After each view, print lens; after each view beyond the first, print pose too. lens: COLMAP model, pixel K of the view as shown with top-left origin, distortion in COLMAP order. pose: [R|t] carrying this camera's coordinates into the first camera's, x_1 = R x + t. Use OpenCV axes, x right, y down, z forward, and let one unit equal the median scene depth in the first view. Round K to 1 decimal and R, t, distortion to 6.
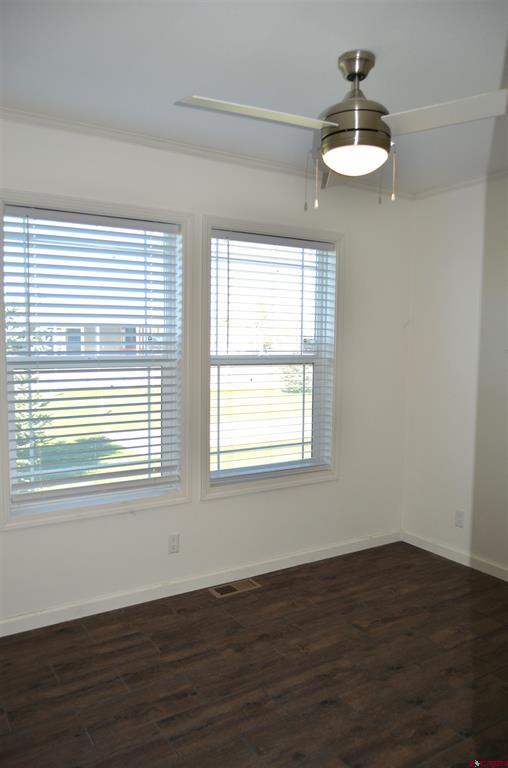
lens RADIAL K [[591.6, 0, 254.1], [0, 591.6, 390.9], [0, 0, 1]] dist [-0.006989, -0.005756]
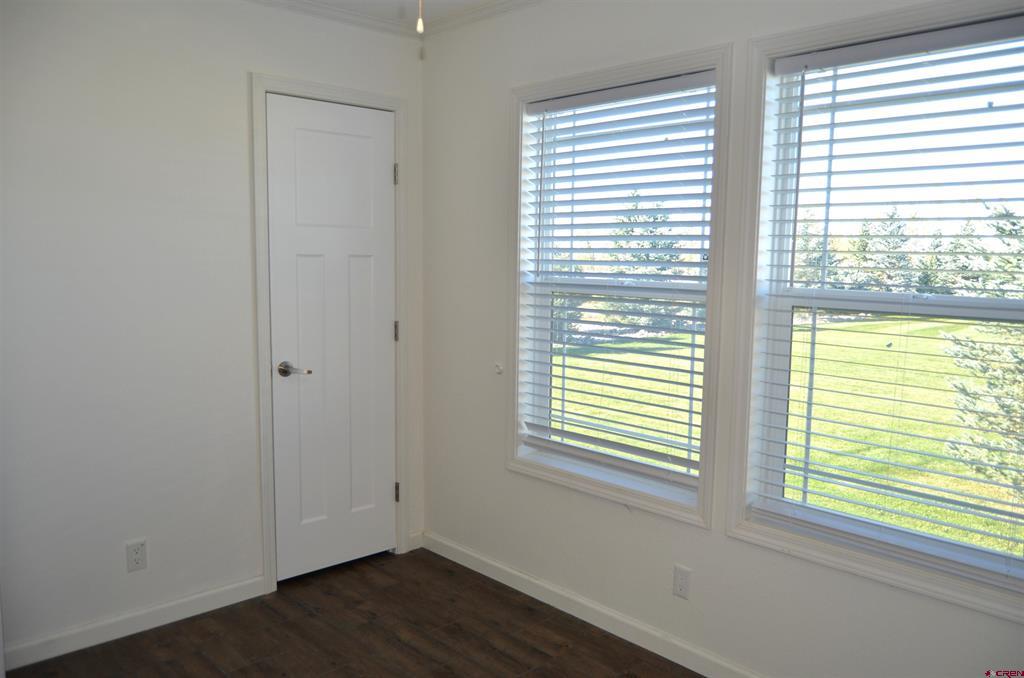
lens RADIAL K [[788.8, 0, 510.7], [0, 788.8, 343.8], [0, 0, 1]] dist [-0.006989, -0.005756]
pose [[0.193602, 0.111802, -0.974689, 0.681497], [-0.099413, 0.990608, 0.093881, -0.061009], [0.976030, 0.078721, 0.202898, 0.696770]]
